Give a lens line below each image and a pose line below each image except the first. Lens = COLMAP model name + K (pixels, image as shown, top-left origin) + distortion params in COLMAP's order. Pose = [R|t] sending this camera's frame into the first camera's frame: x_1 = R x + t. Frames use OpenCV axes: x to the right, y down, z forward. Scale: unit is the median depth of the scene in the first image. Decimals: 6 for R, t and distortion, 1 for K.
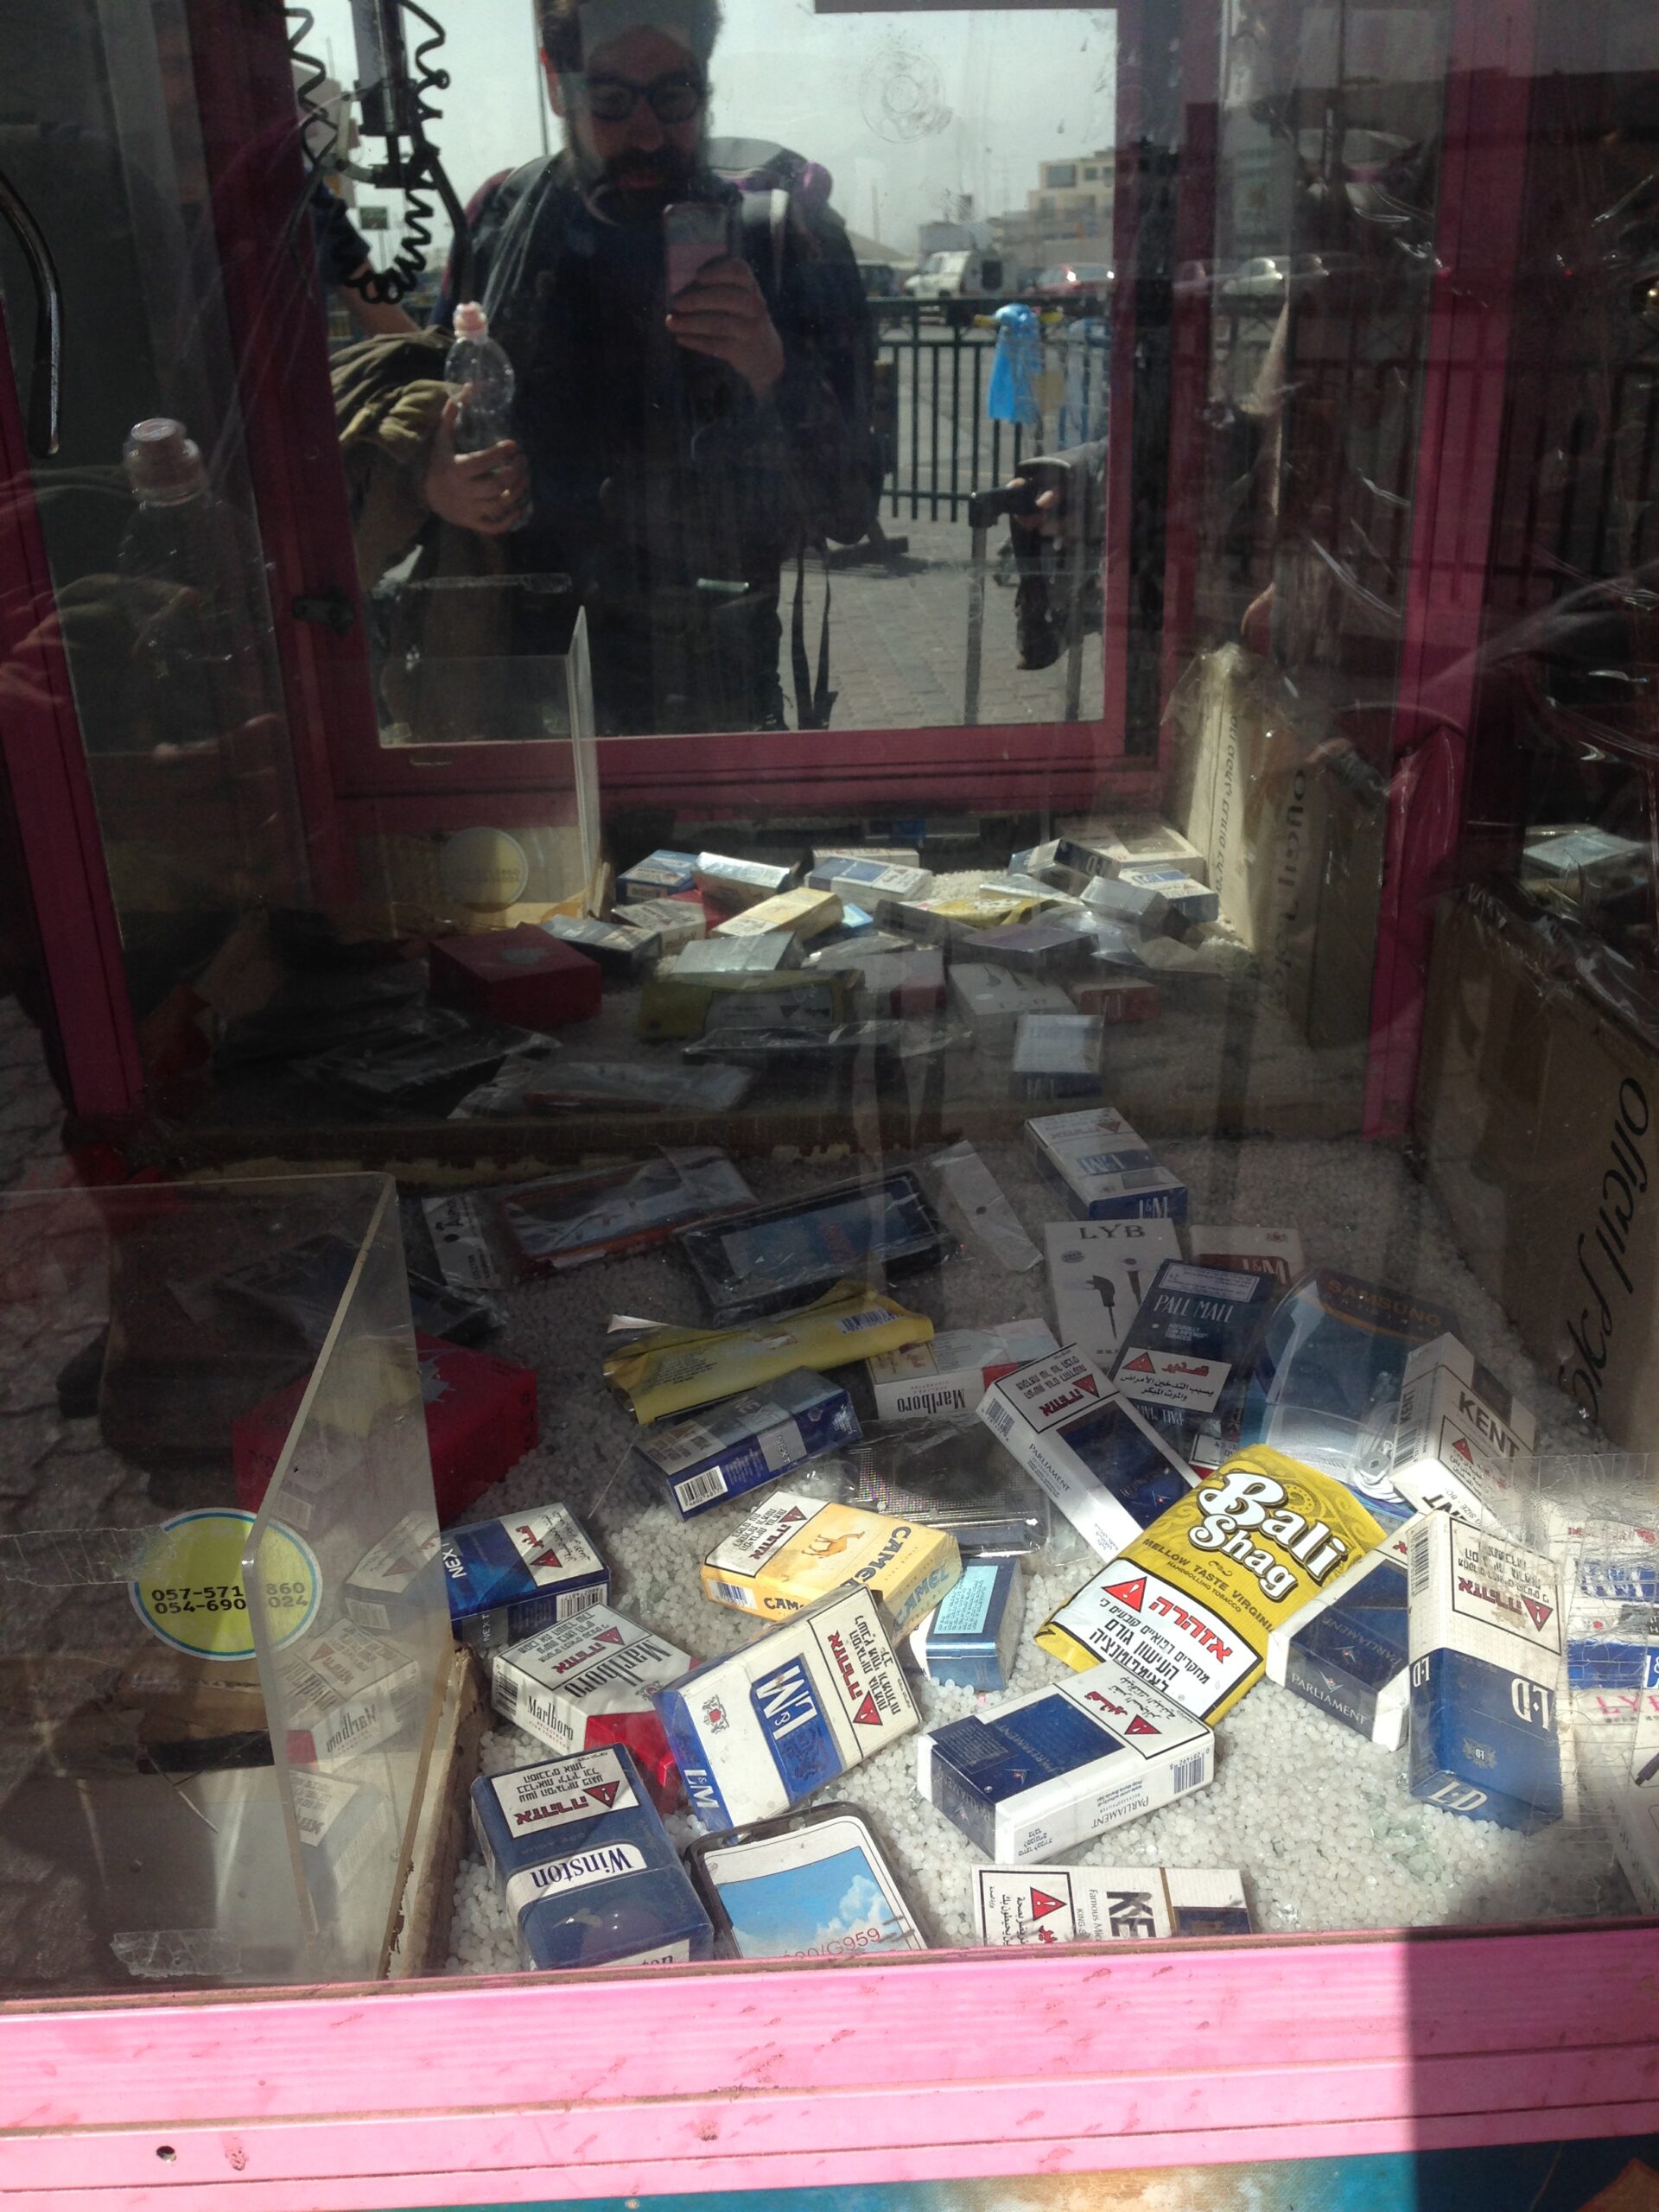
lens RADIAL K [[2107.1, 0, 829.3], [0, 2107.1, 1138.4], [0, 0, 1]] dist [0.082681, -0.009541]
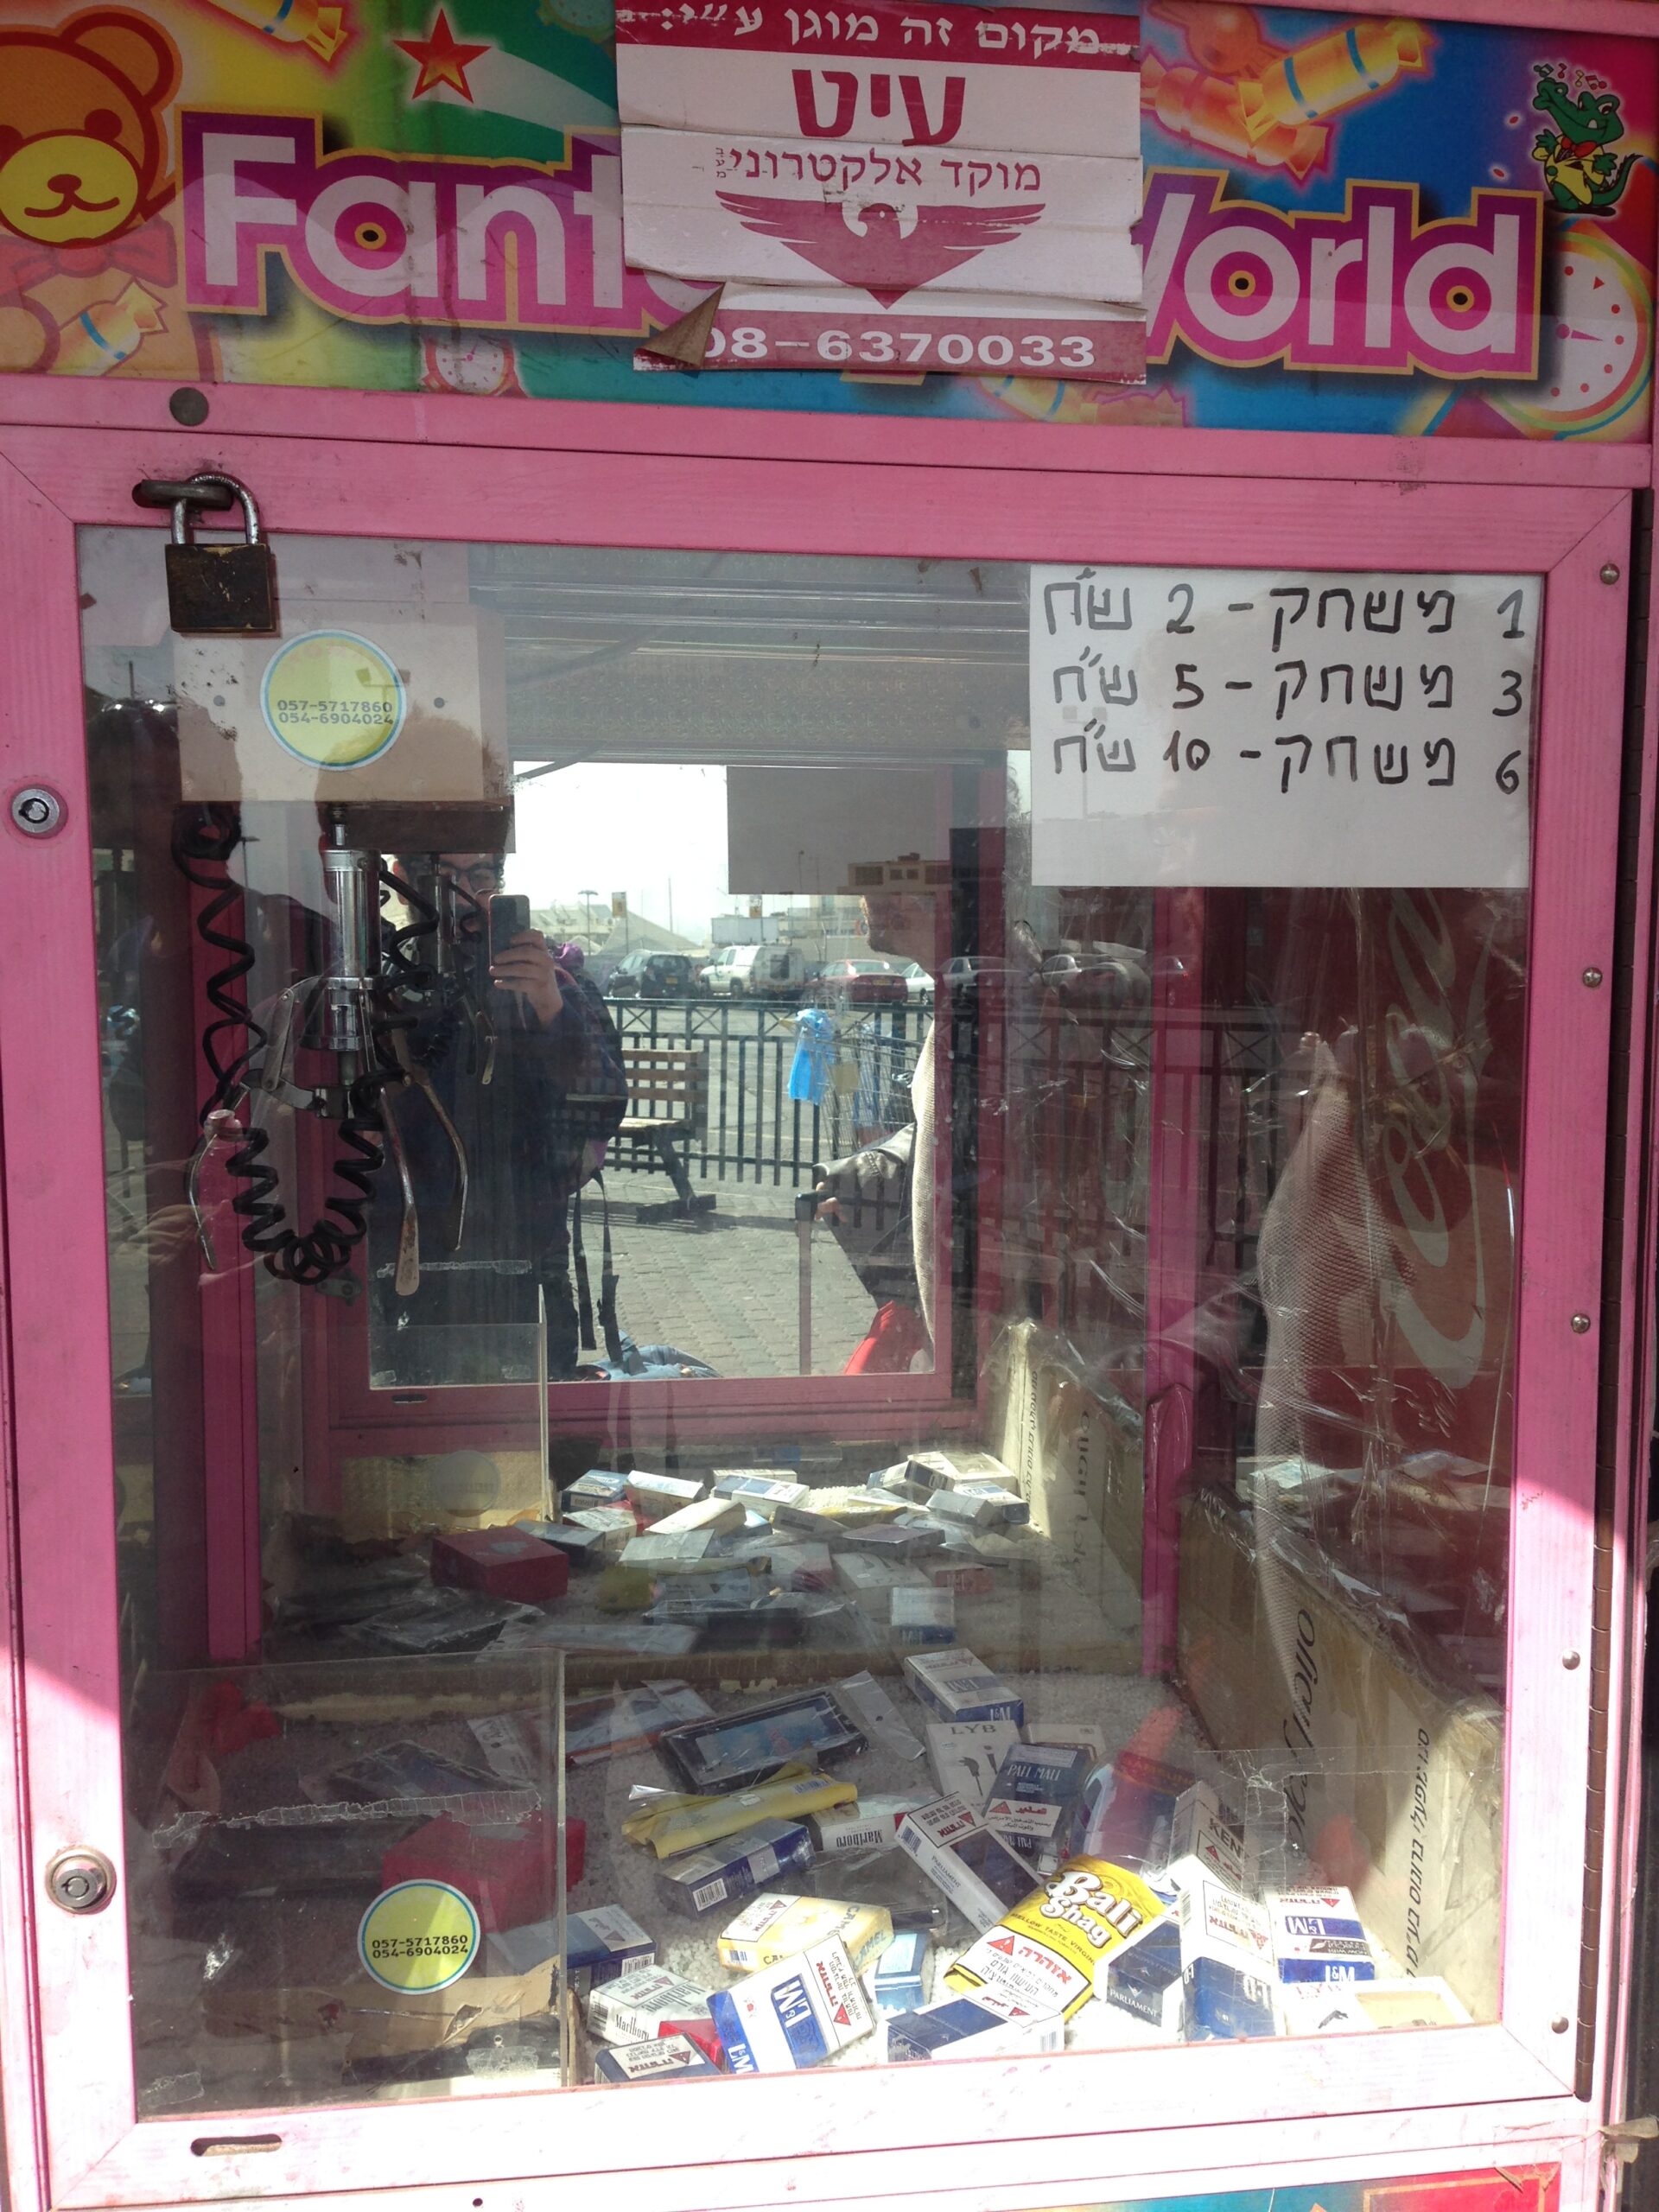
lens RADIAL K [[2107.1, 0, 829.3], [0, 2107.1, 1138.4], [0, 0, 1]] dist [0.082681, -0.009541]
pose [[0.995151, 0.020746, 0.096144, -0.108432], [0.008788, 0.954838, -0.296998, 0.086704], [-0.097963, 0.296403, 0.950026, -0.468460]]
